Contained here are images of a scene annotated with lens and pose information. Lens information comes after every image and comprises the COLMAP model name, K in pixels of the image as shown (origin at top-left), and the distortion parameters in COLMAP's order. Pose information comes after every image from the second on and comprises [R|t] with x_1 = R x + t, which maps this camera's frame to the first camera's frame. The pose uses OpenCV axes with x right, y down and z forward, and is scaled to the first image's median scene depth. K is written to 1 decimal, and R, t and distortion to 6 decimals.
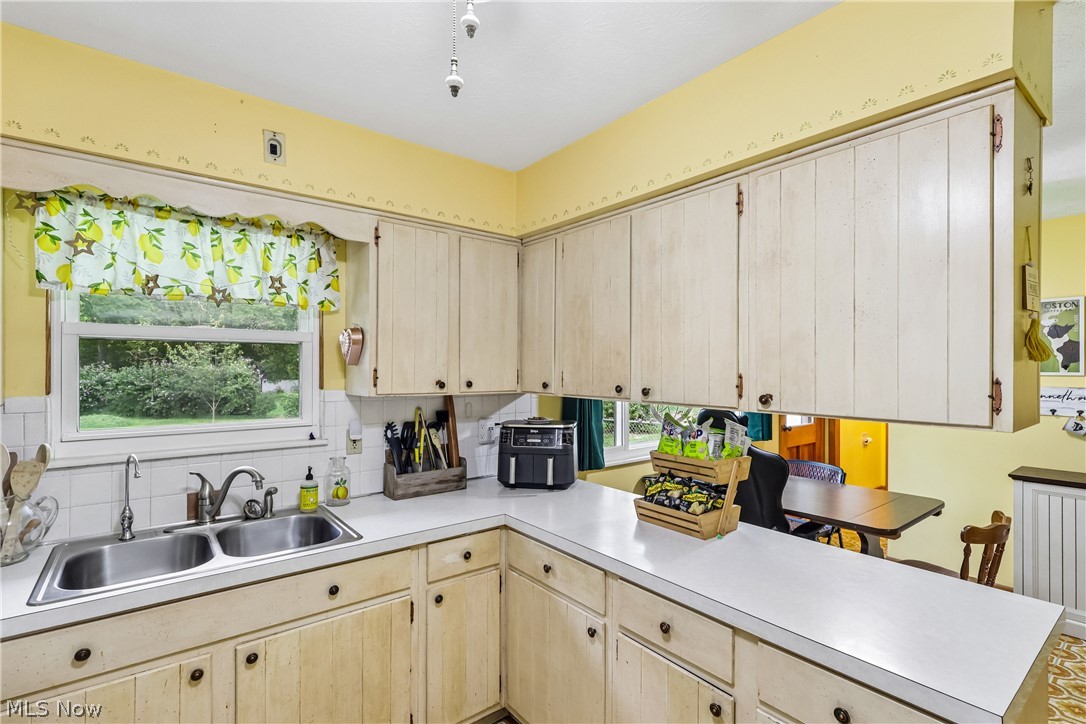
lens RADIAL K [[507.6, 0, 543.0], [0, 507.6, 362.0], [0, 0, 1]] dist [-0.000991, 0.000500]
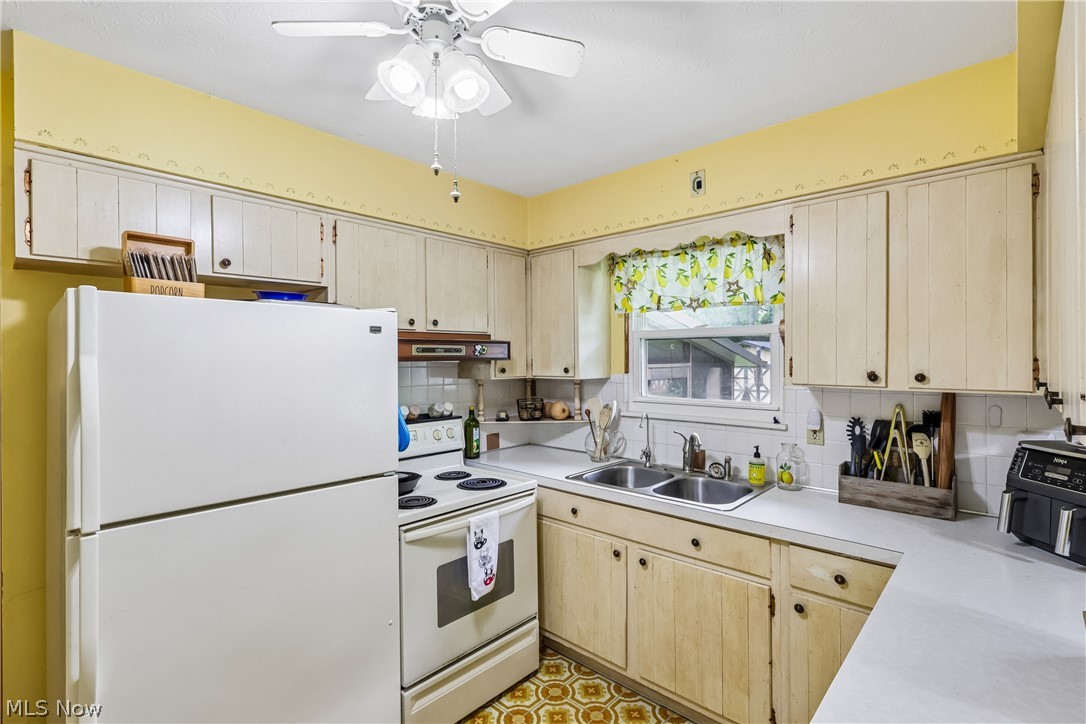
lens RADIAL K [[494.7, 0, 547.4], [0, 494.7, 354.3], [0, 0, 1]] dist [-0.000412, 0.000301]
pose [[0.176843, -0.011481, -0.984172, 0.538125], [0.013987, 0.999860, -0.009150, 0.008603], [0.984140, -0.012148, 0.176979, 0.358922]]
